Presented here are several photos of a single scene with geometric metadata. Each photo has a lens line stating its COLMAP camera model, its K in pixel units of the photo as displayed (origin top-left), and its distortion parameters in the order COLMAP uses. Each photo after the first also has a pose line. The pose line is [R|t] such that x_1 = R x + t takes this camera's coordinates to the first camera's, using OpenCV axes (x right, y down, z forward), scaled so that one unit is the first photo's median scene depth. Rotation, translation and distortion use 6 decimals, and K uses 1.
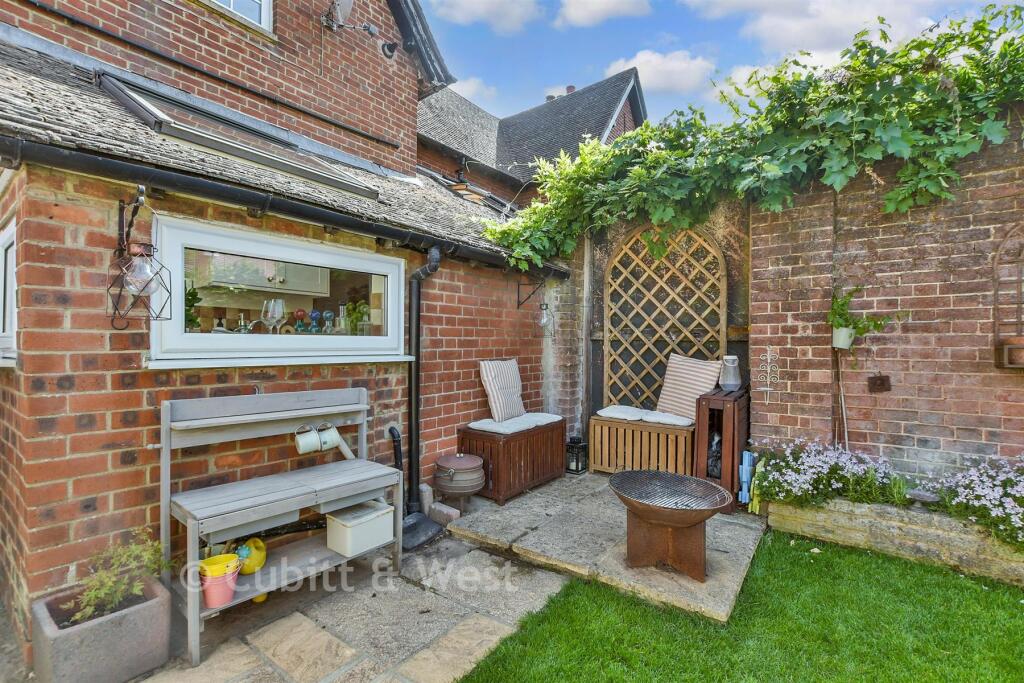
lens RADIAL K [[455.7, 0, 512.0], [0, 455.7, 341.5], [0, 0, 1]] dist [-0.022030, 0.000340]
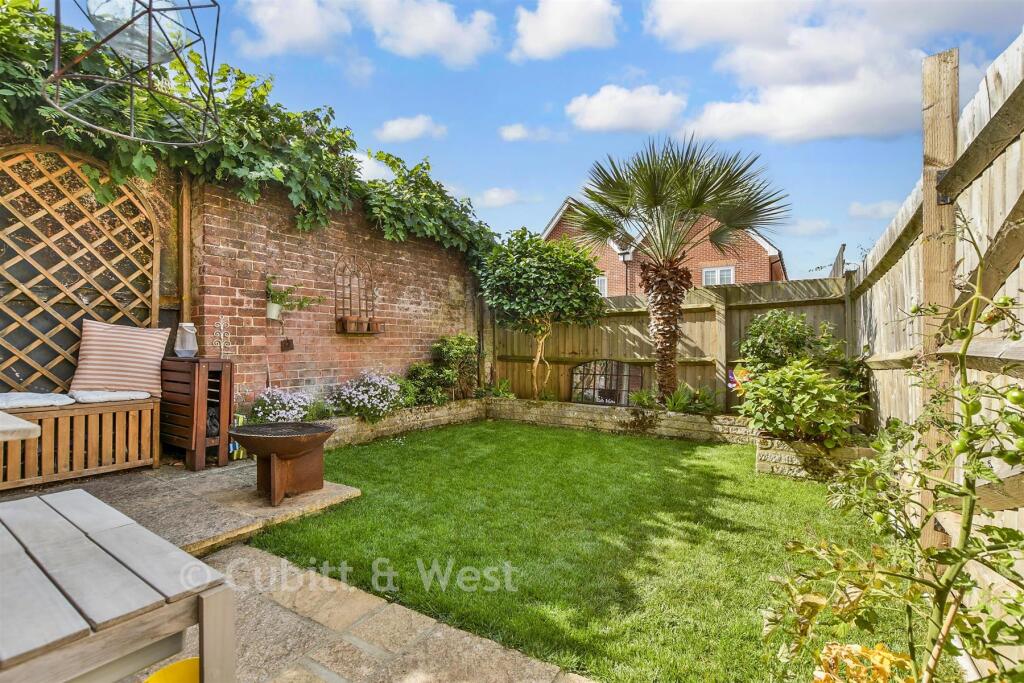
lens RADIAL K [[455.7, 0, 512.0], [0, 455.7, 341.5], [0, 0, 1]] dist [-0.022030, 0.000340]
pose [[-0.089479, -0.005687, 0.995972, -0.640164], [-0.023550, 0.999716, 0.003592, 0.055714], [-0.995710, -0.023134, -0.089588, 0.382673]]
